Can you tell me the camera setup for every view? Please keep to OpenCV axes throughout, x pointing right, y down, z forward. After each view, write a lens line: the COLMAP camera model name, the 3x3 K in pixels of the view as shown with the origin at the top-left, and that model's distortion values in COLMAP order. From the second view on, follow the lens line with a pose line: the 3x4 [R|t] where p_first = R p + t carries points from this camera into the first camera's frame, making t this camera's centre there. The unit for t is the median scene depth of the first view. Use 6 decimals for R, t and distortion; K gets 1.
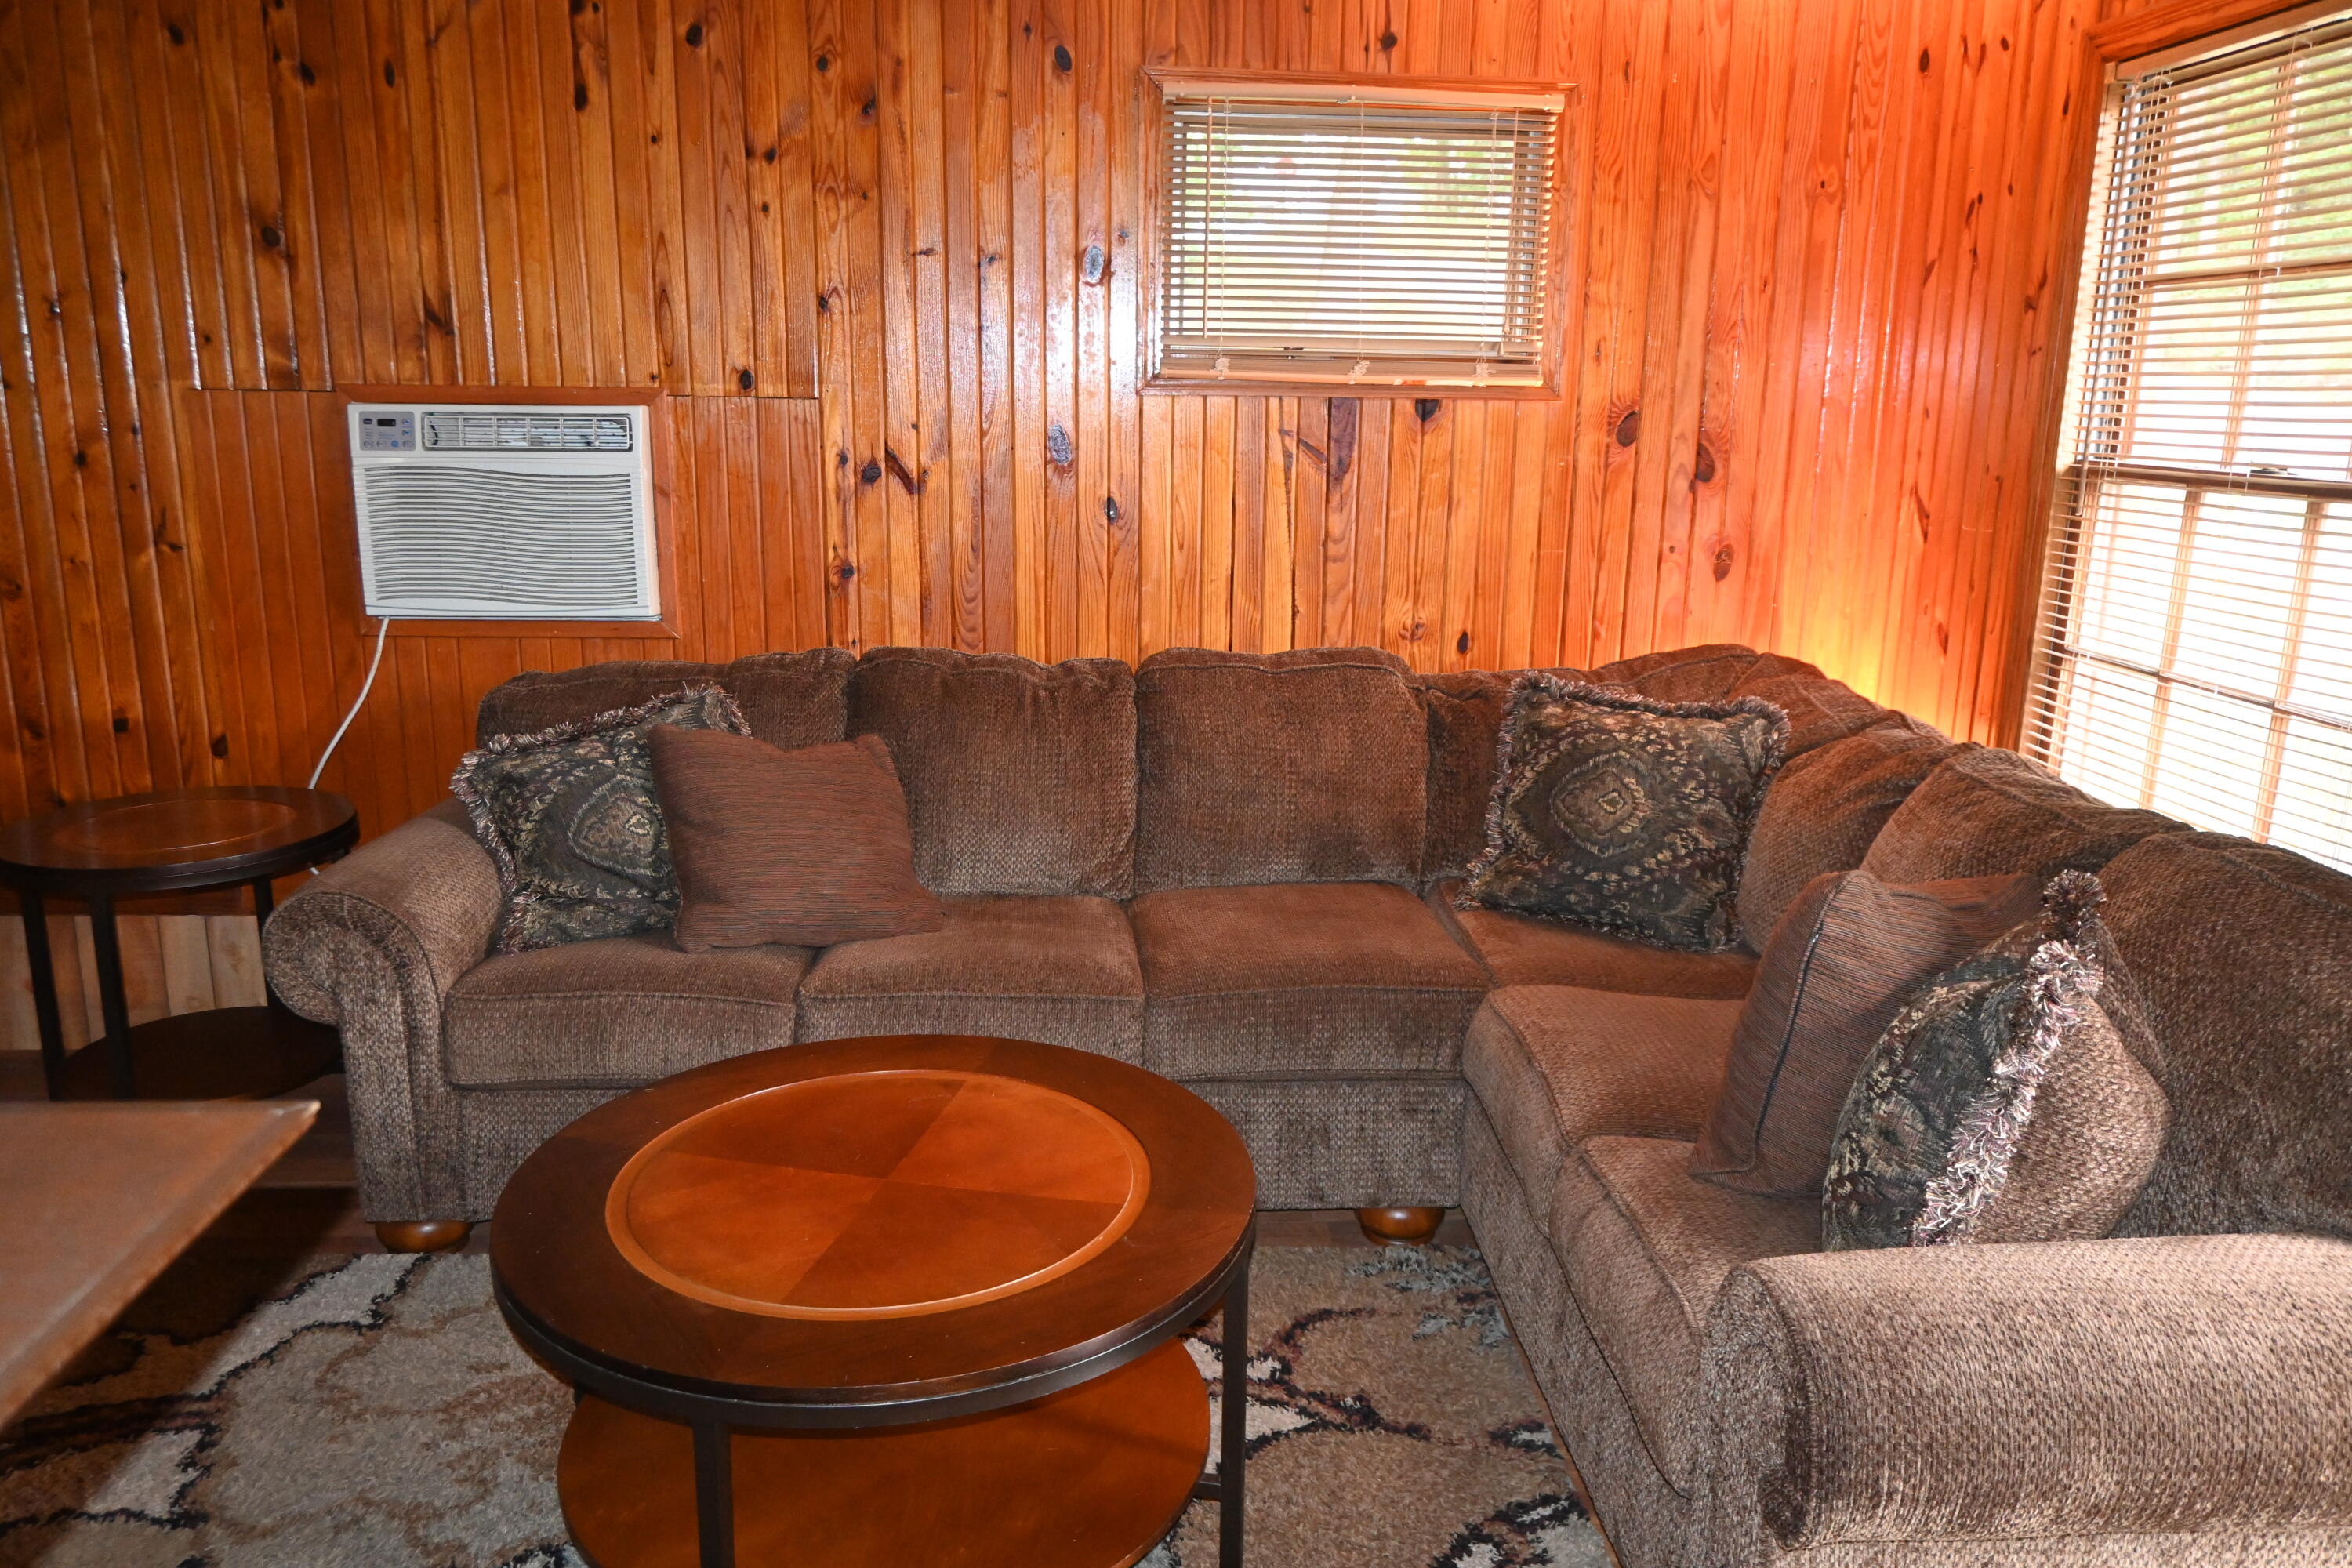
lens RADIAL K [[1676.3, 0, 1180.1], [0, 1676.3, 795.1], [0, 0, 1]] dist [-0.018929, -0.000029]
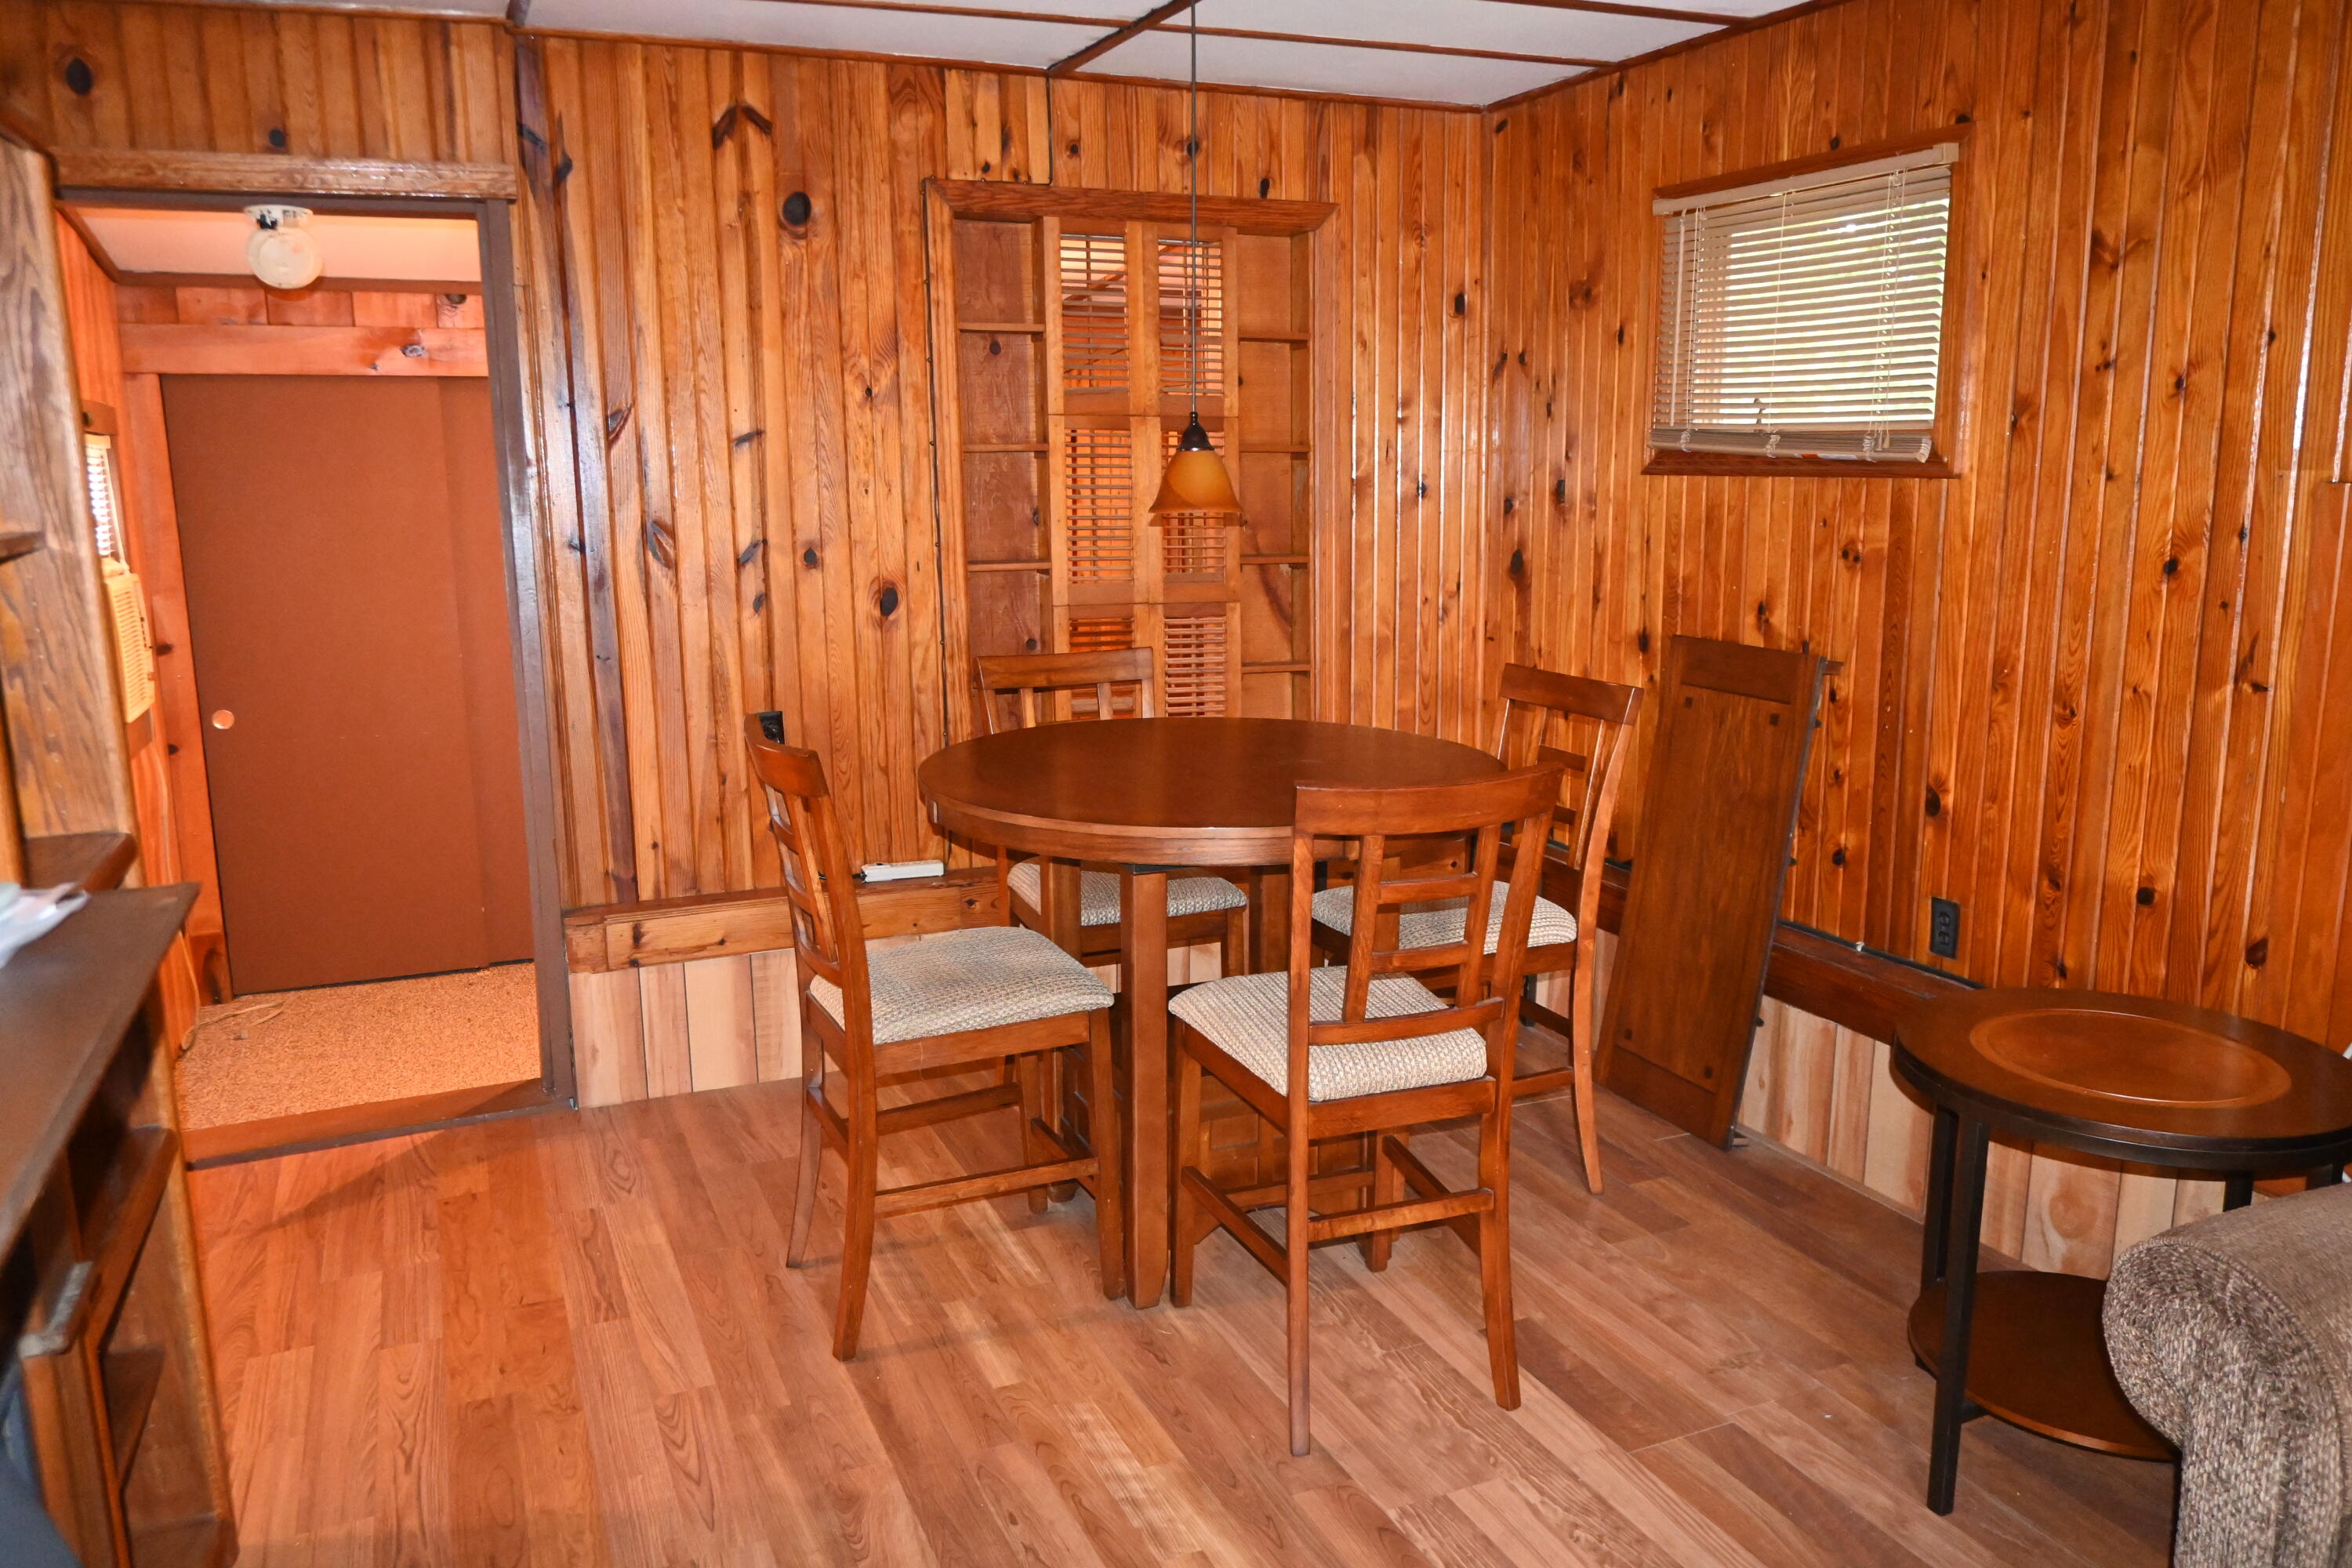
lens RADIAL K [[1742.2, 0, 1176.0], [0, 1742.2, 784.0], [0, 0, 1]] dist [-0.004373, -0.001539]
pose [[0.356443, 0.159681, -0.920571, -0.043196], [-0.206653, 0.974359, 0.088995, -0.076011], [0.911177, 0.158517, 0.380302, 0.259580]]
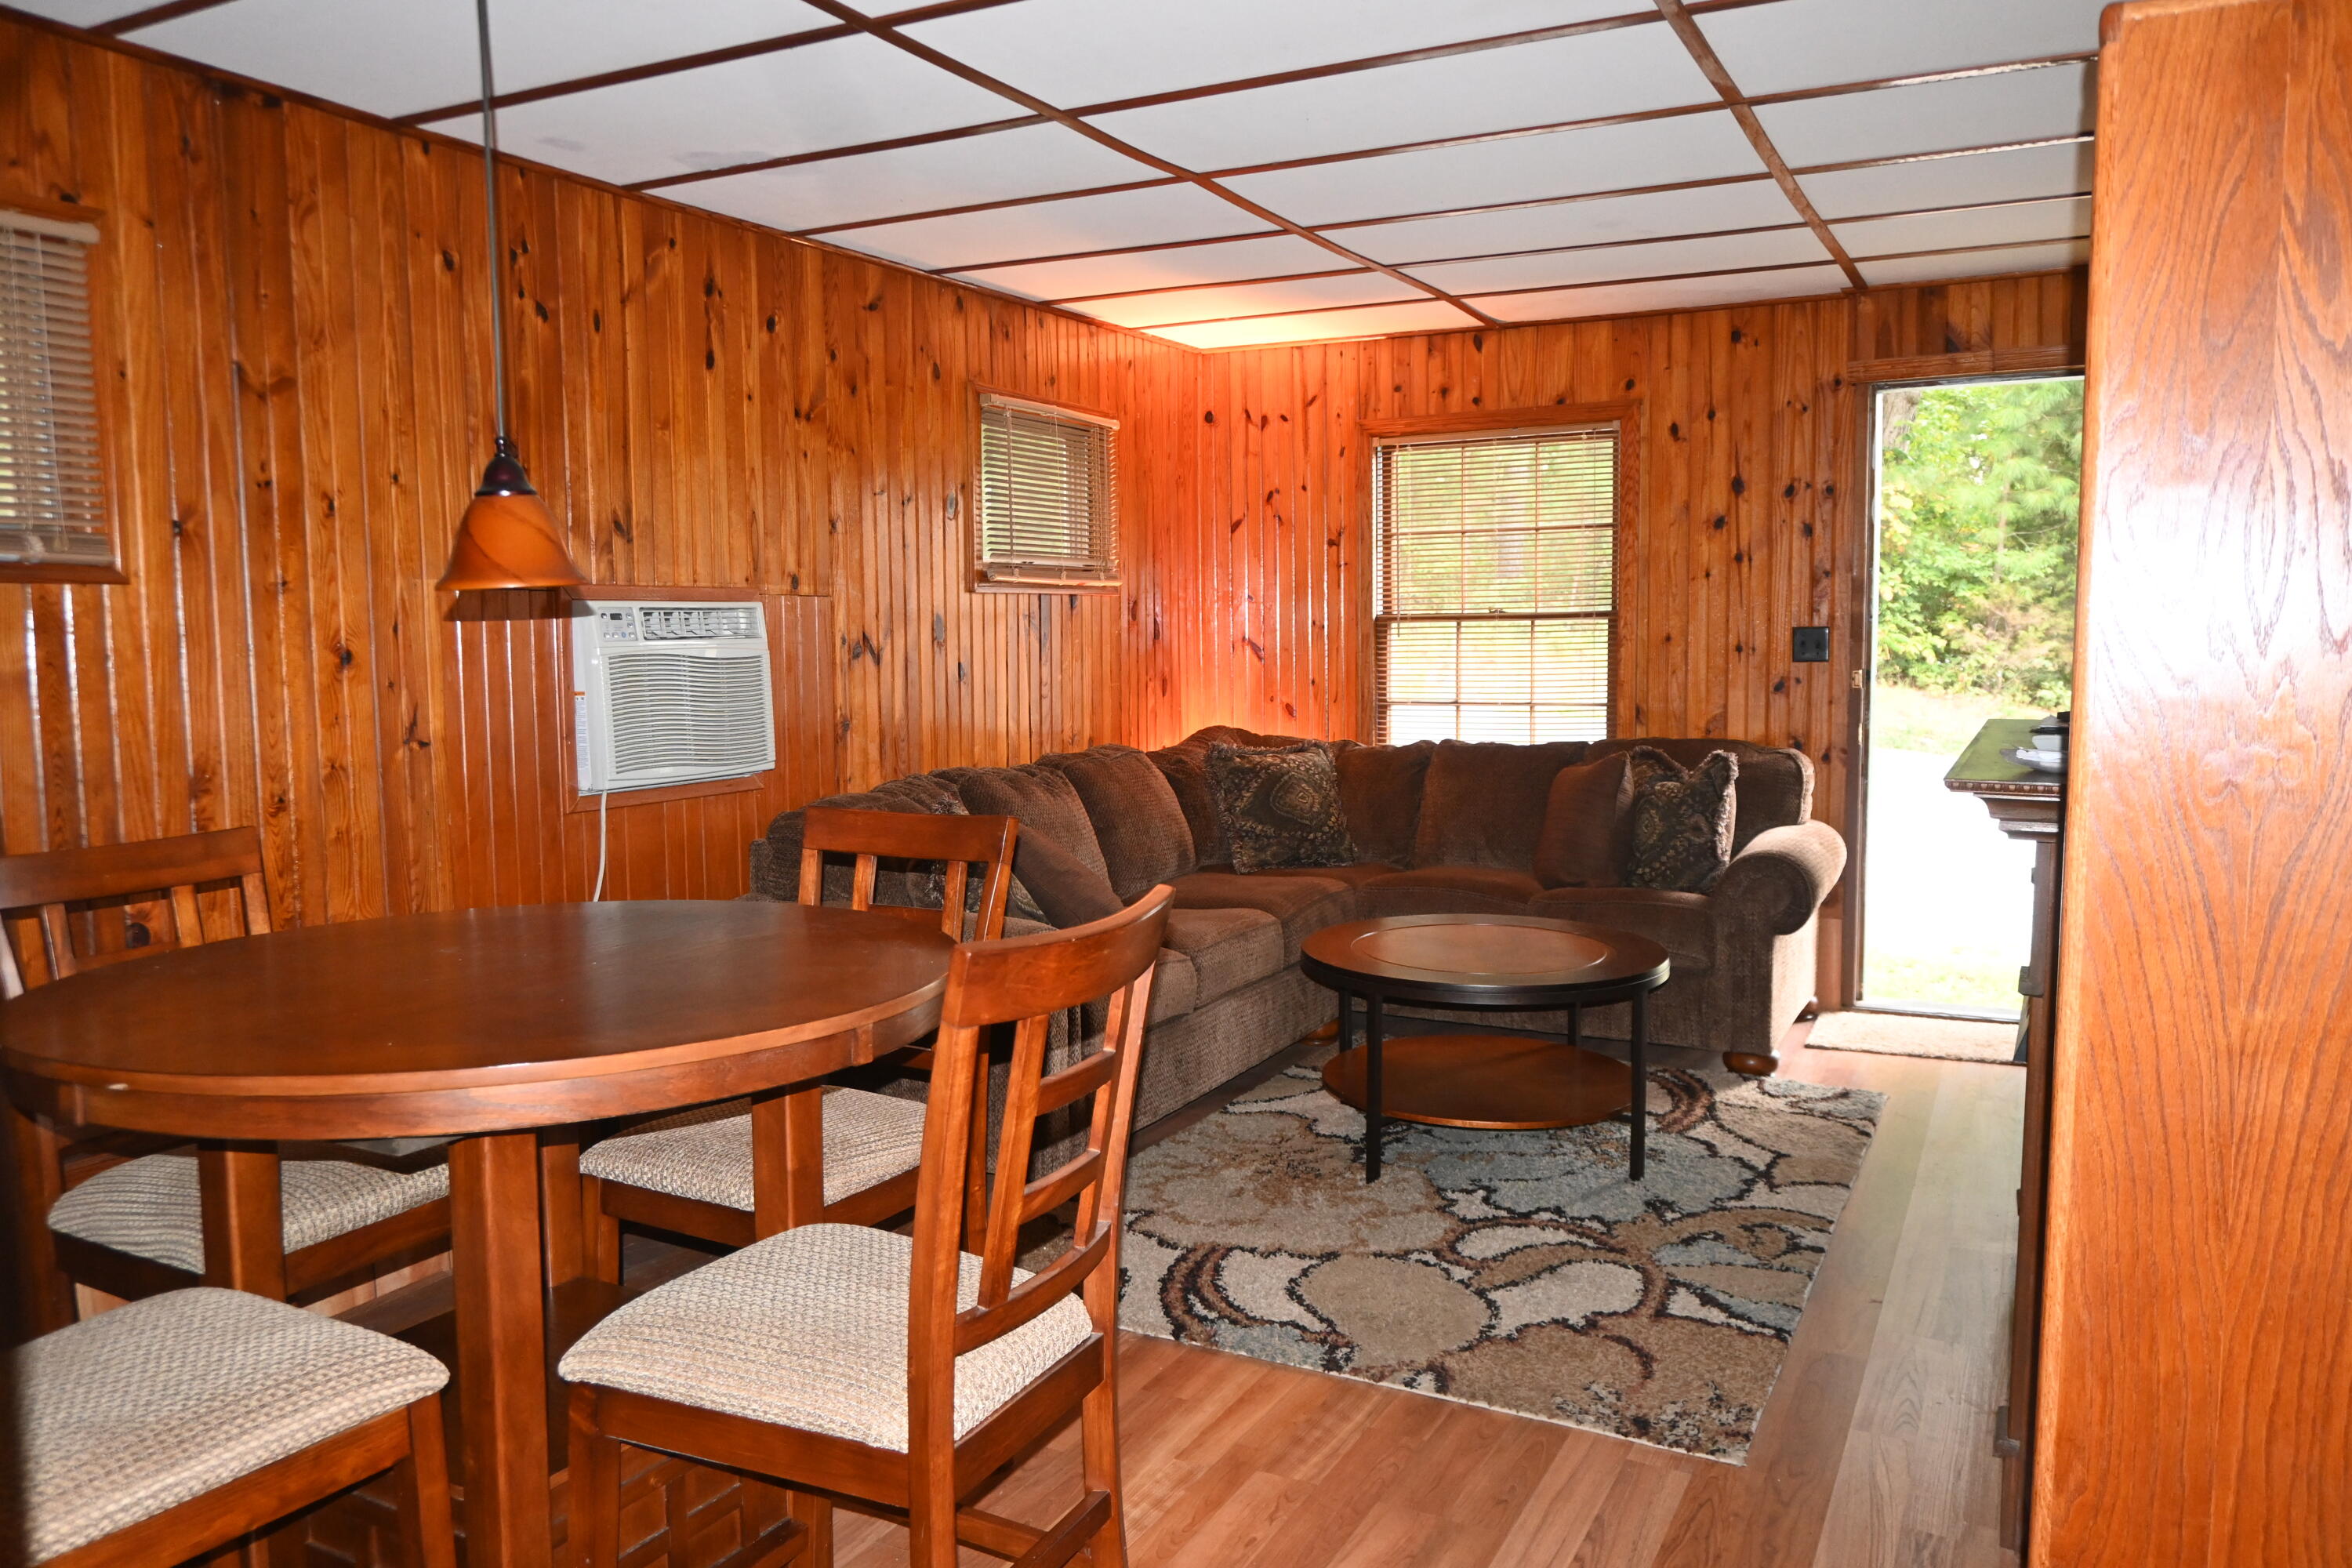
lens RADIAL K [[1709.6, 0, 1175.7], [0, 1709.6, 767.1], [0, 0, 1]] dist [-0.013455, 0.001469]
pose [[0.505796, -0.092877, 0.857639, -1.272830], [0.226045, 0.973718, -0.027863, -0.006513], [-0.832511, 0.207958, 0.513497, 0.112061]]
